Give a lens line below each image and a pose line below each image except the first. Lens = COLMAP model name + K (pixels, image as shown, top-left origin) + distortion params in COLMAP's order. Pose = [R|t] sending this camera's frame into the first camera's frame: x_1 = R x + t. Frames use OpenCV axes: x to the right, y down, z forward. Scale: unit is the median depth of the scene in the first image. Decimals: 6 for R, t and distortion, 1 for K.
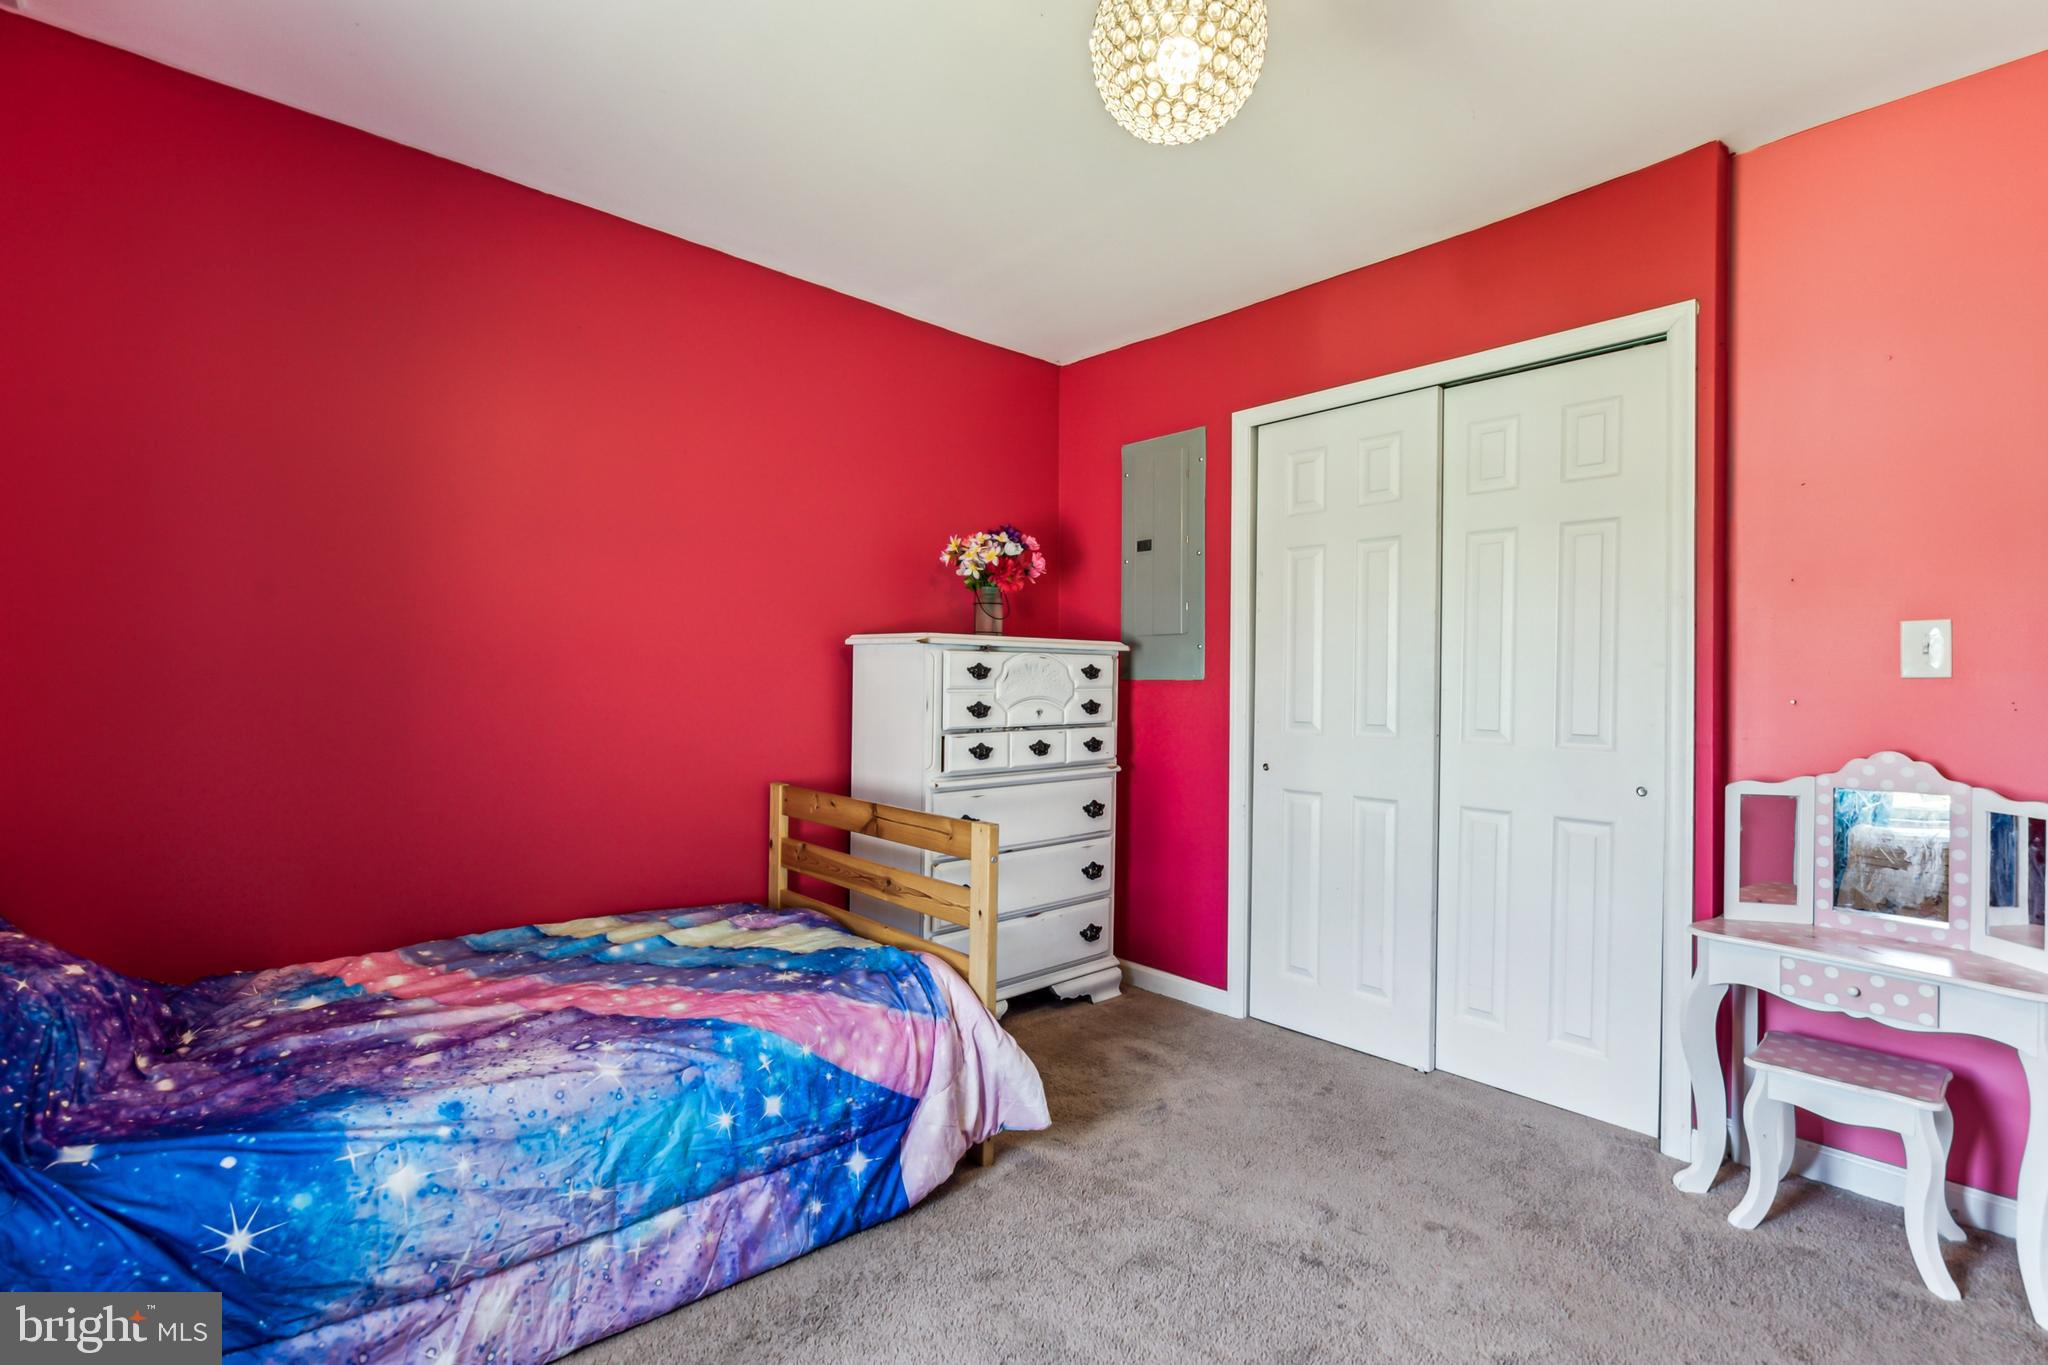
lens RADIAL K [[952.0, 0, 1019.6], [0, 952.0, 689.2], [0, 0, 1]] dist [-0.003590, 0.001453]
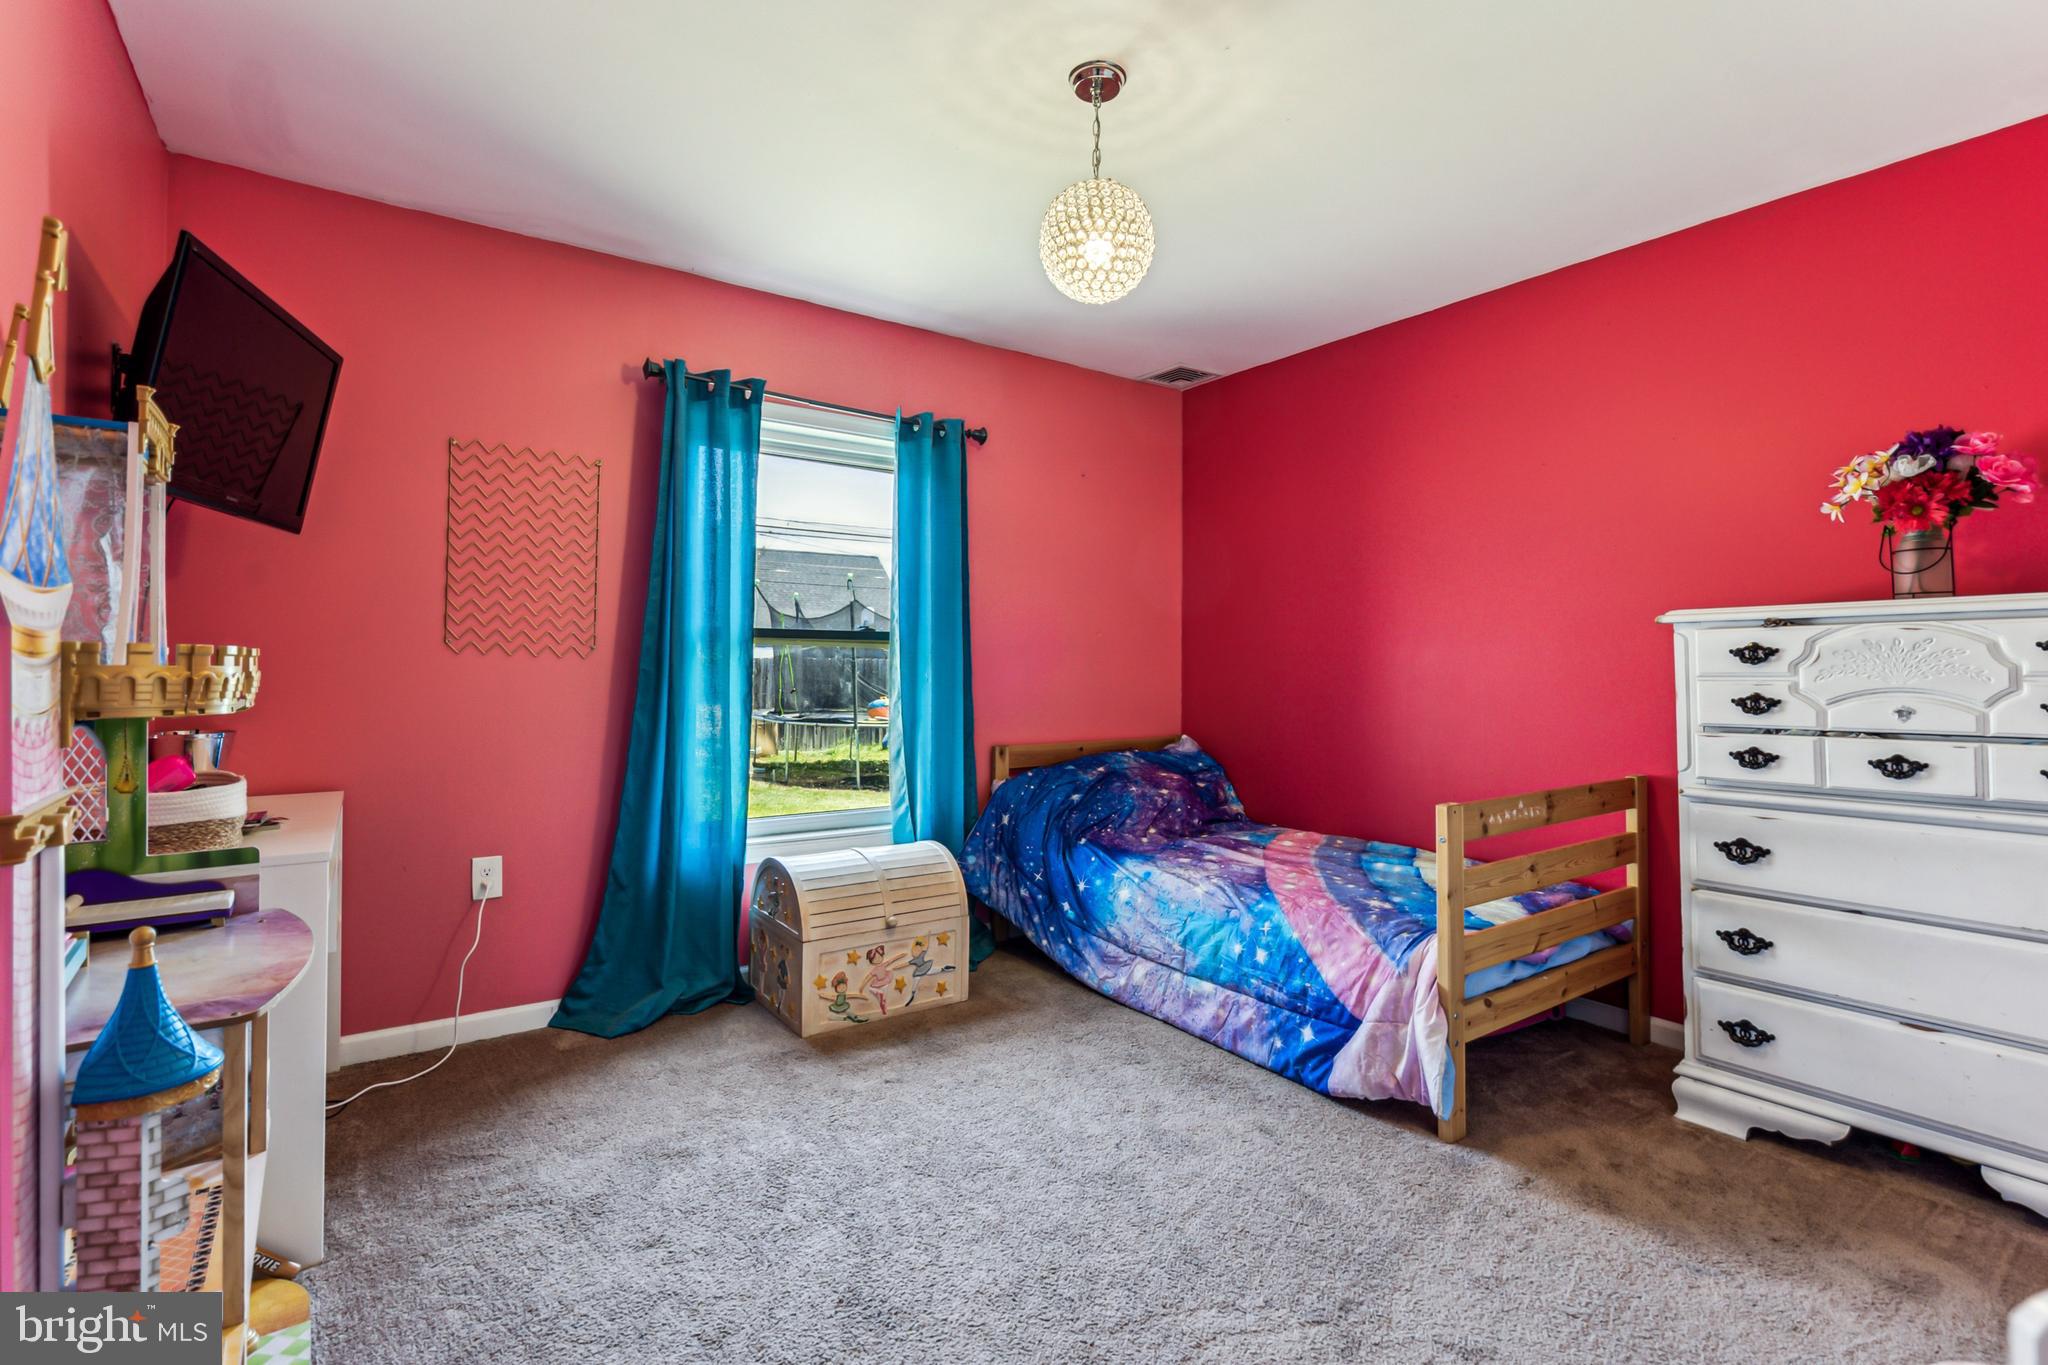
lens RADIAL K [[952.0, 0, 1020.2], [0, 952.0, 666.8], [0, 0, 1]] dist [-0.003590, 0.001453]
pose [[-0.125176, -0.016615, -0.991995, 1.237744], [-0.011596, 0.999816, -0.015282, 0.016782], [0.992067, 0.009590, -0.125345, 0.797887]]
